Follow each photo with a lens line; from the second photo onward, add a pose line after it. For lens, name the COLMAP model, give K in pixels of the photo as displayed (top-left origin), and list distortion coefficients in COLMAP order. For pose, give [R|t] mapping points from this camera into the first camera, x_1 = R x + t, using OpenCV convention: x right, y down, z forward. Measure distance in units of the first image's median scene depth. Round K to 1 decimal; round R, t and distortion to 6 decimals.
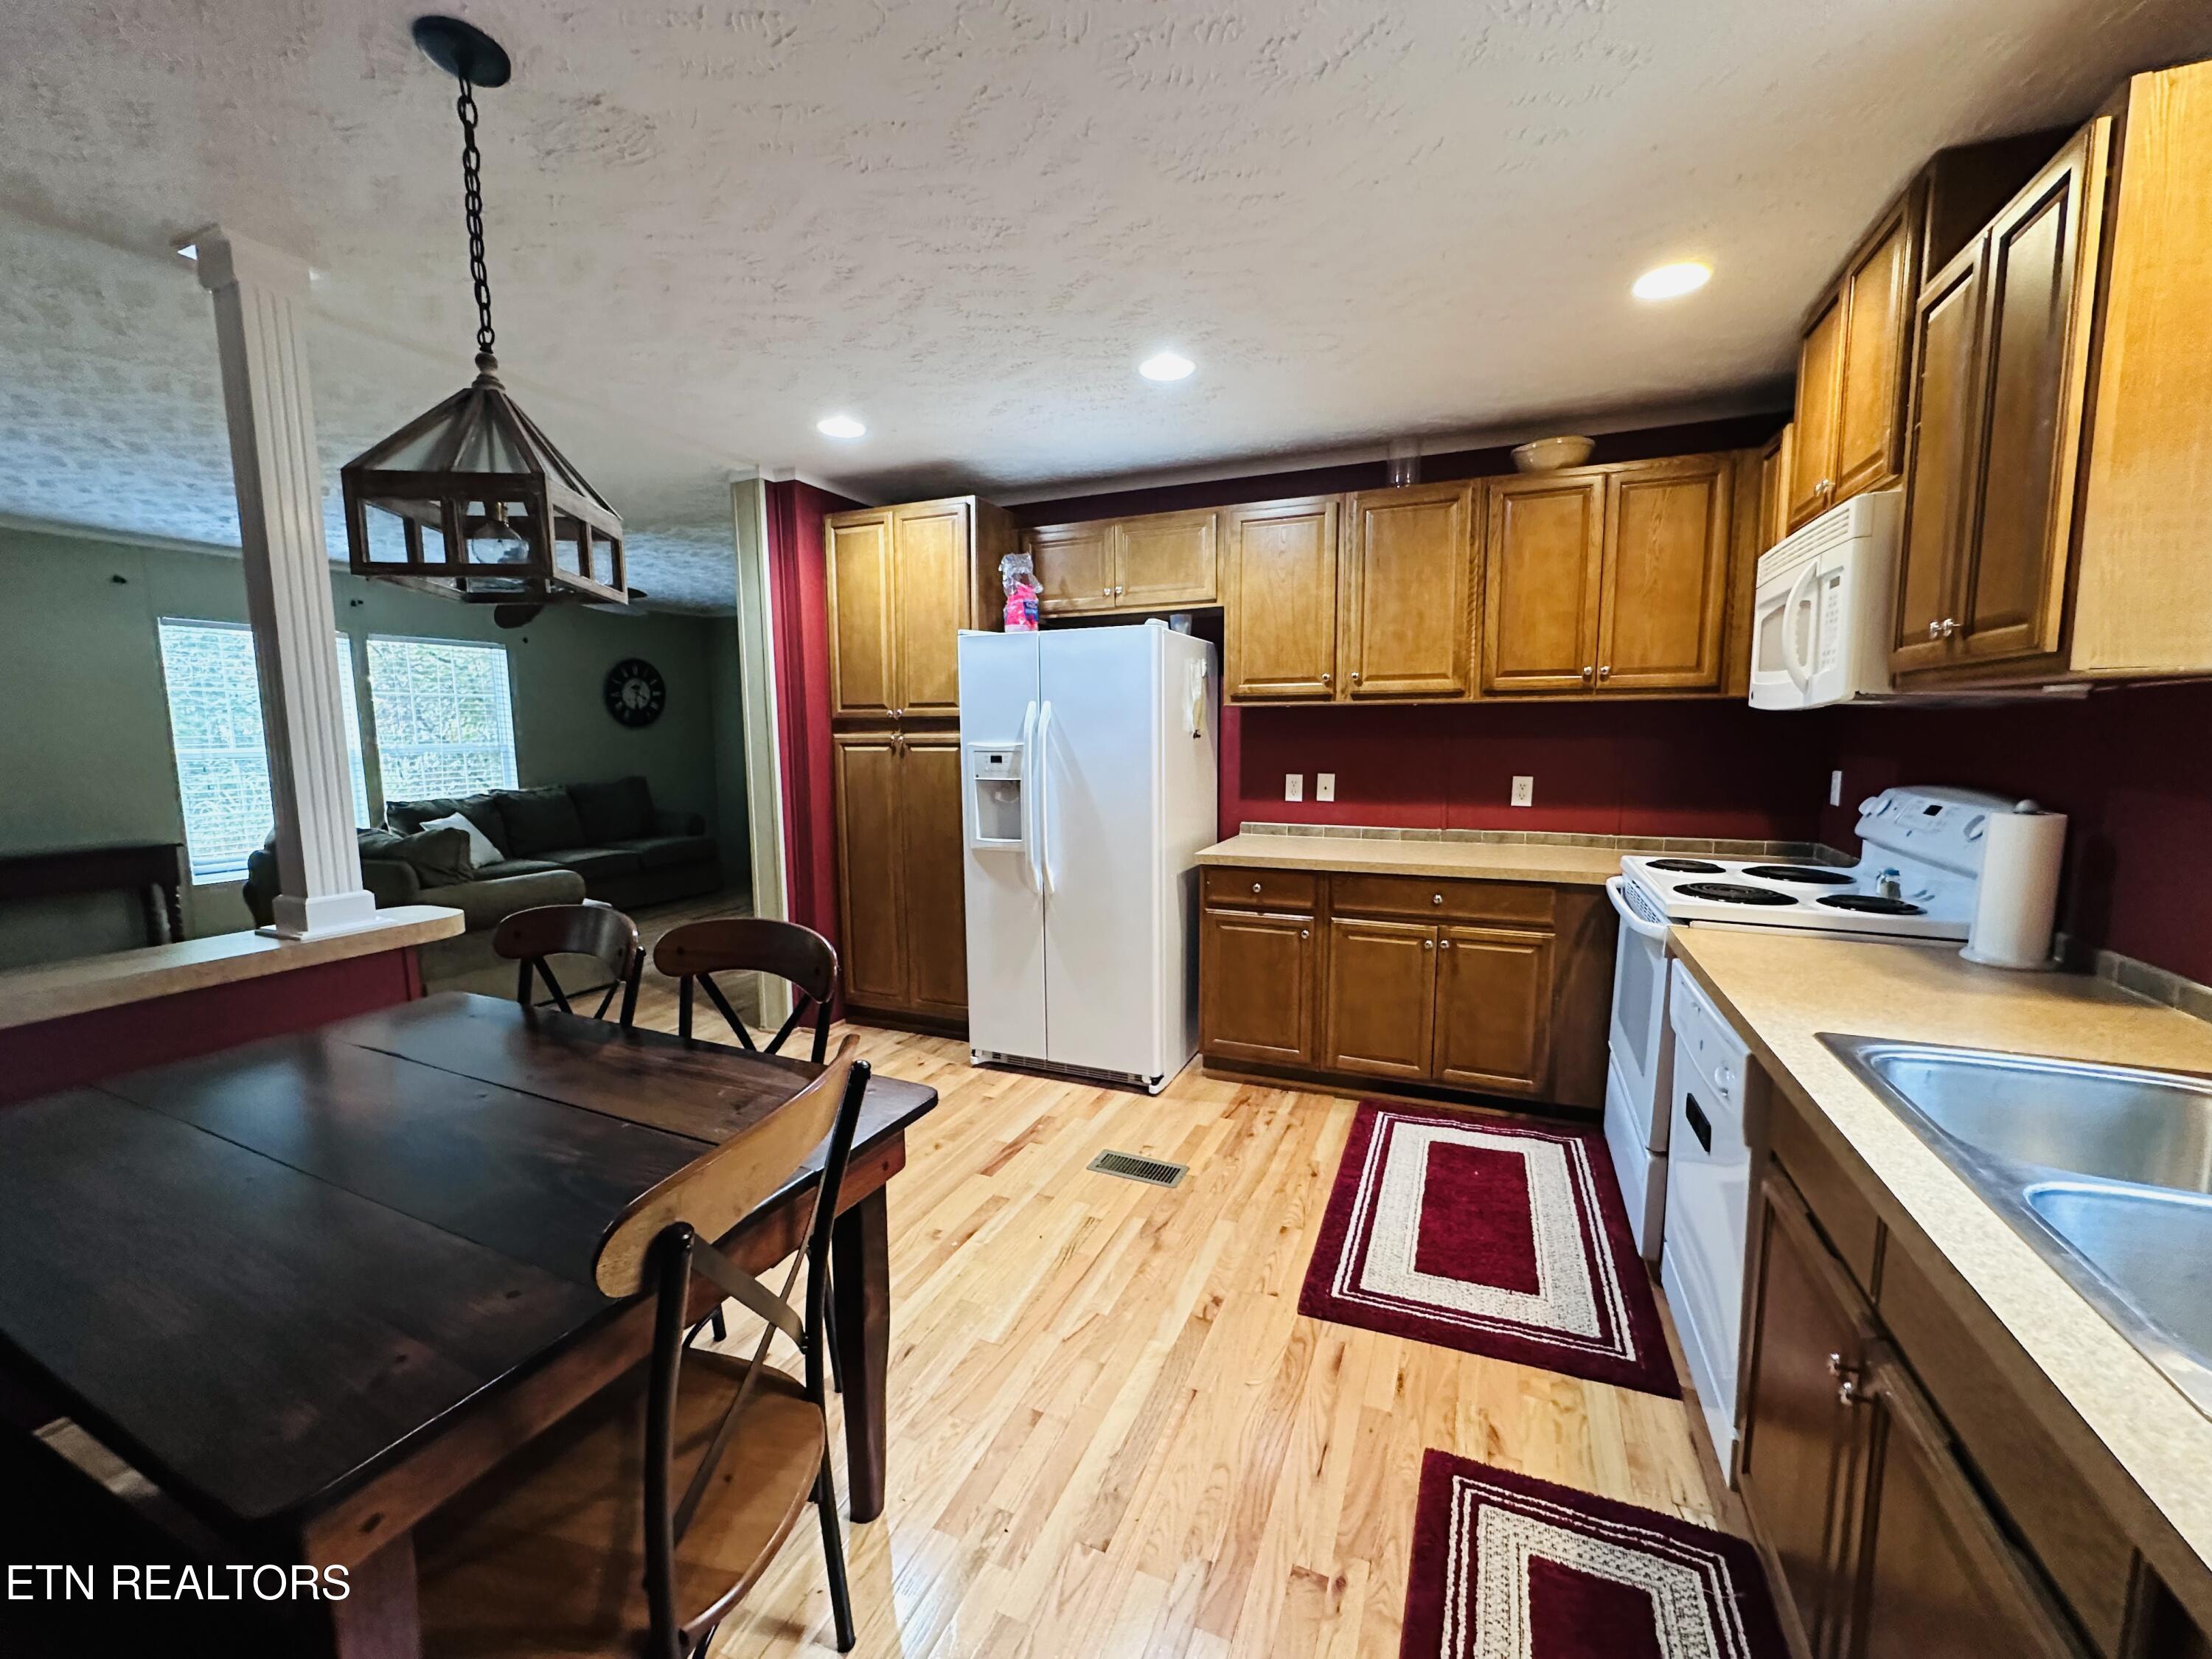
lens RADIAL K [[887.7, 0, 1106.3], [0, 887.7, 833.0], [0, 0, 1]] dist [-0.001590, -0.000125]
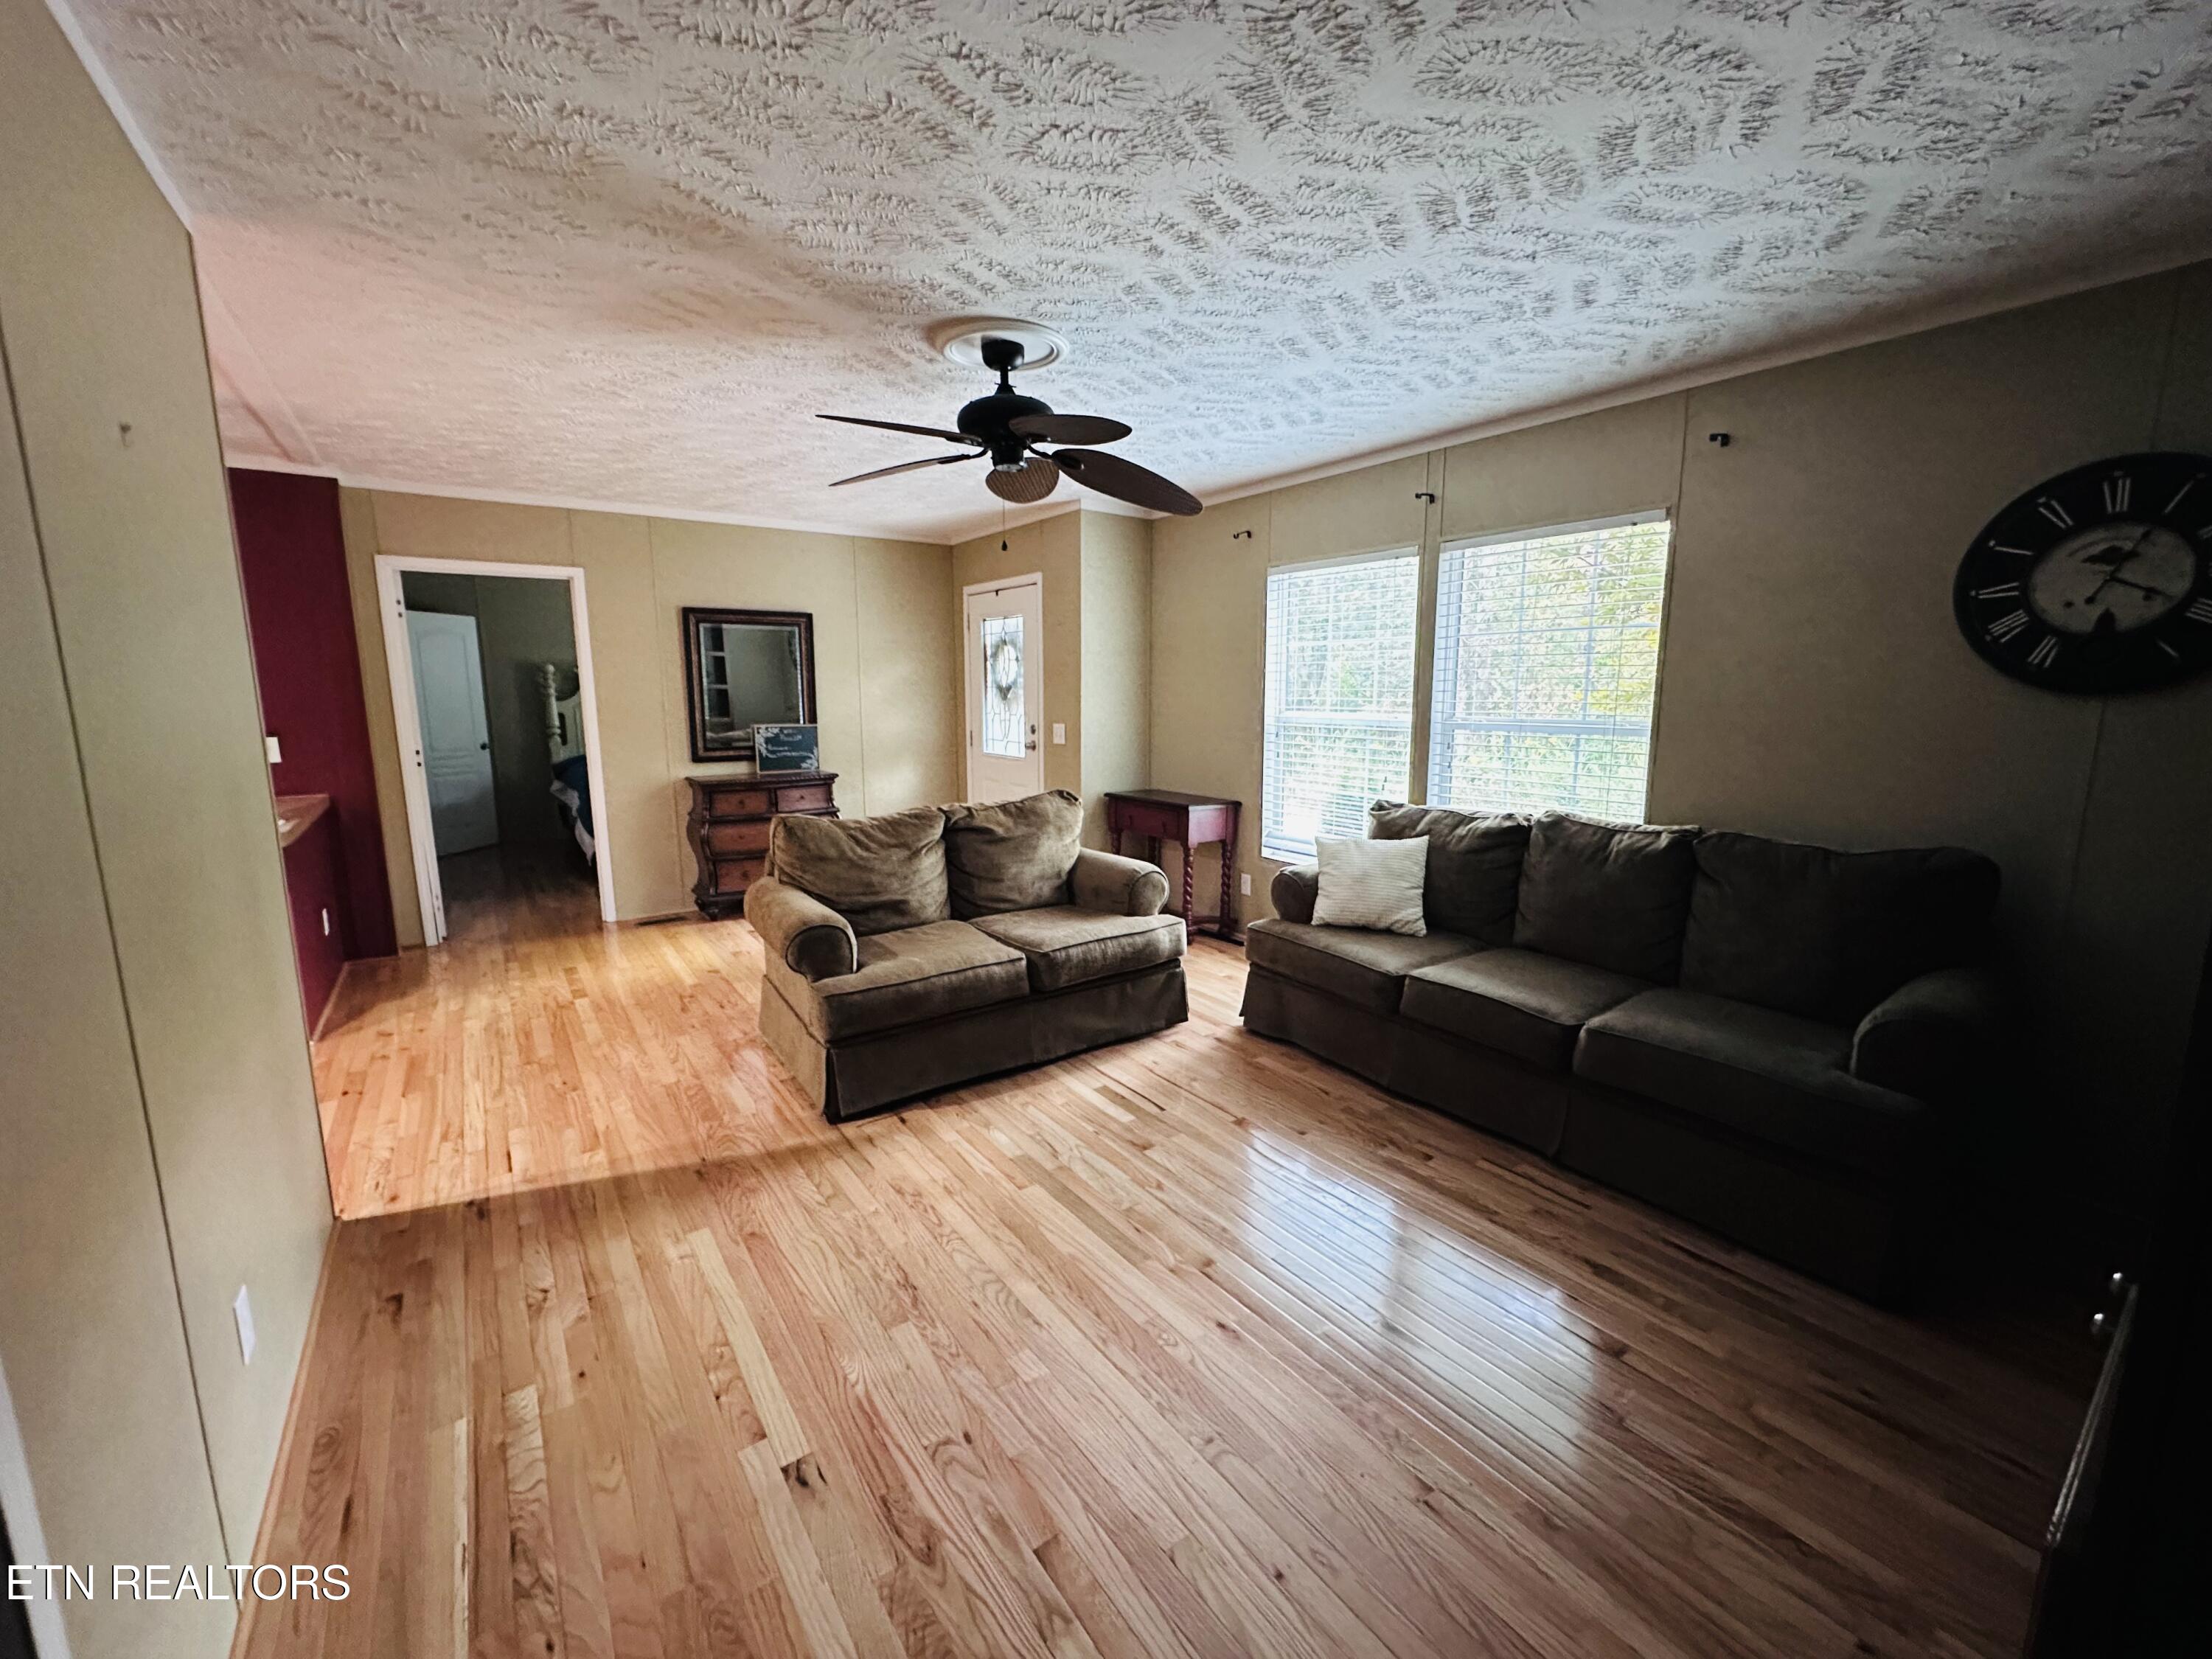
lens RADIAL K [[887.8, 0, 1104.0], [0, 887.8, 826.1], [0, 0, 1]] dist [-0.003966, 0.000061]
pose [[-0.510702, 0.138998, -0.848448, -0.226308], [-0.096314, 0.971384, 0.217111, -0.244471], [0.854346, 0.192596, -0.482700, 1.961028]]
